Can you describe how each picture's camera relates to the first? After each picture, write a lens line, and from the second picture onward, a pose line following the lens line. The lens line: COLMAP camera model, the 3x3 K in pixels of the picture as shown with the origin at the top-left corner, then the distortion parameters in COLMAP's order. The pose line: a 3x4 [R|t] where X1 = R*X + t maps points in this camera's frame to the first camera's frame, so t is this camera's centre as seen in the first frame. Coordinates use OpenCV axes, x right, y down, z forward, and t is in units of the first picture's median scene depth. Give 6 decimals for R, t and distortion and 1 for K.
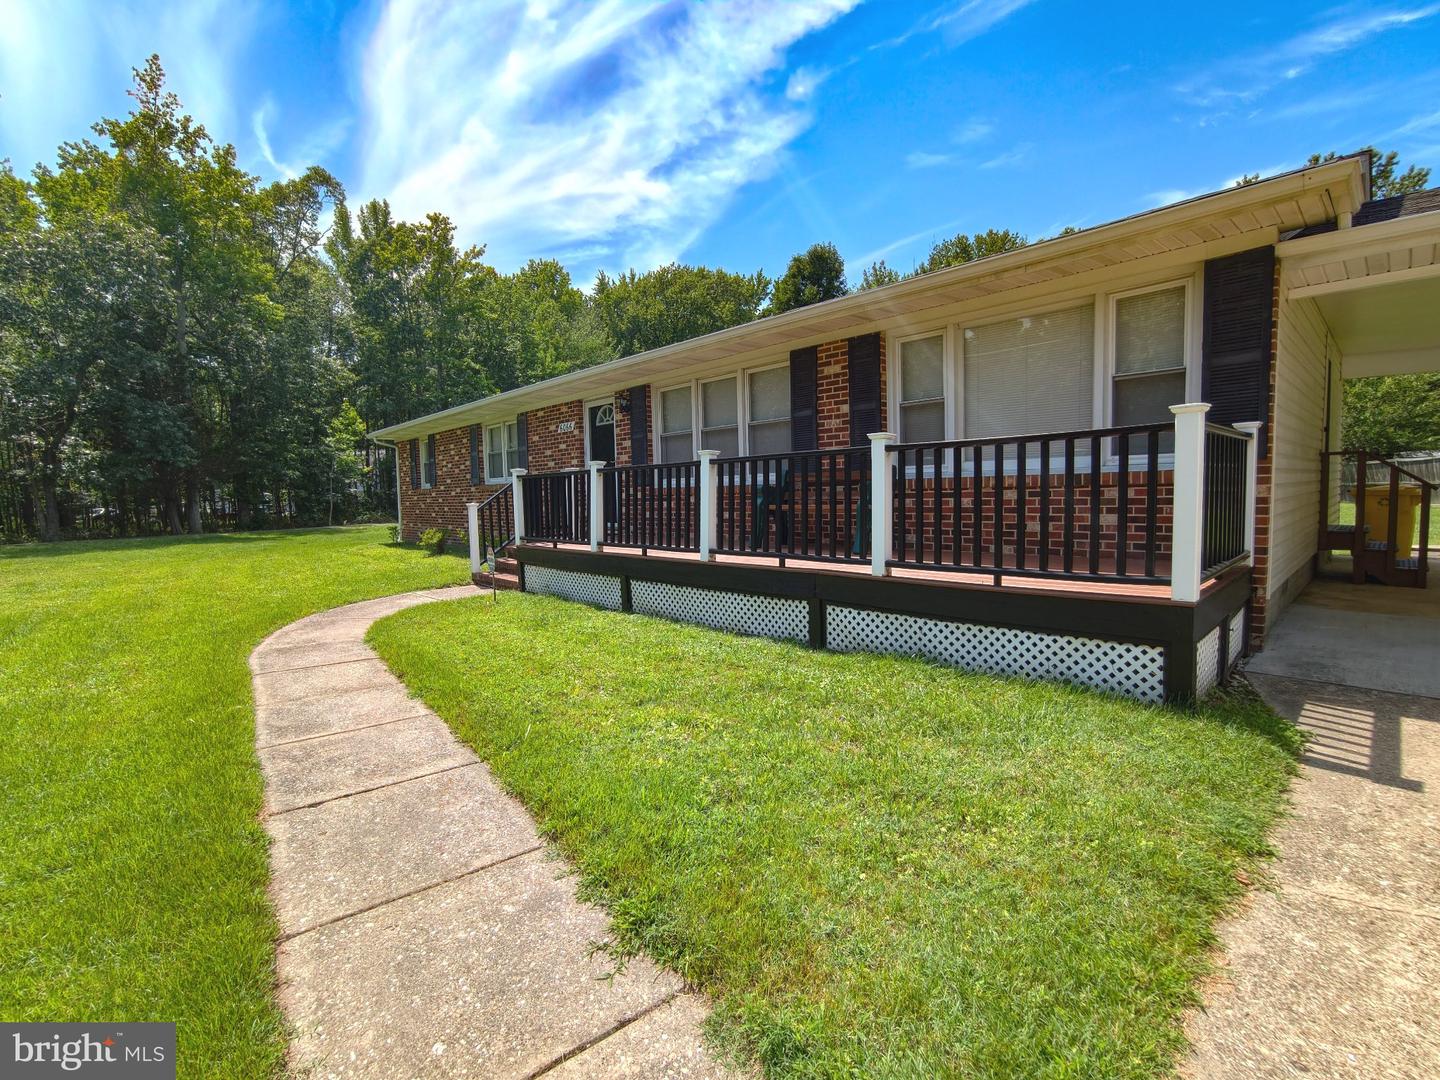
lens RADIAL K [[668.2, 0, 717.3], [0, 668.2, 529.1], [0, 0, 1]] dist [-0.002443, 0.000630]
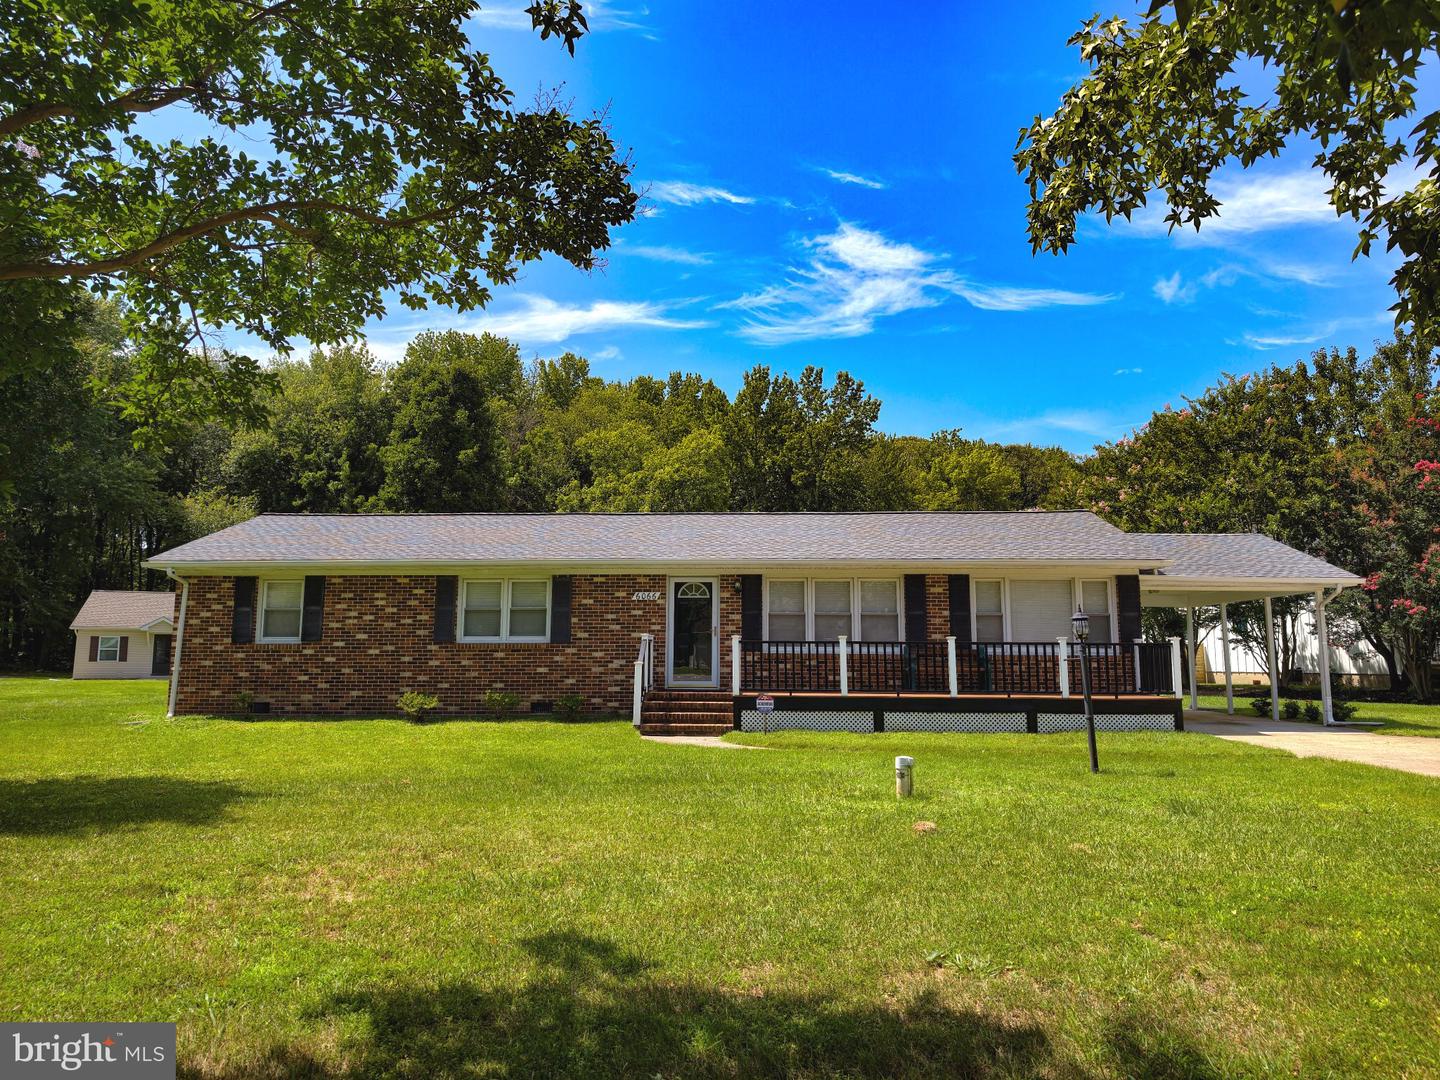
lens RADIAL K [[1044.0, 0, 711.7], [0, 1044.0, 527.2], [0, 0, 1]] dist [0.087657, 0.000457]
pose [[0.706903, 0.112955, 0.698233, -1.431046], [0.018063, 0.983961, -0.177465, 0.050201], [-0.707080, 0.138063, 0.693525, -0.334876]]
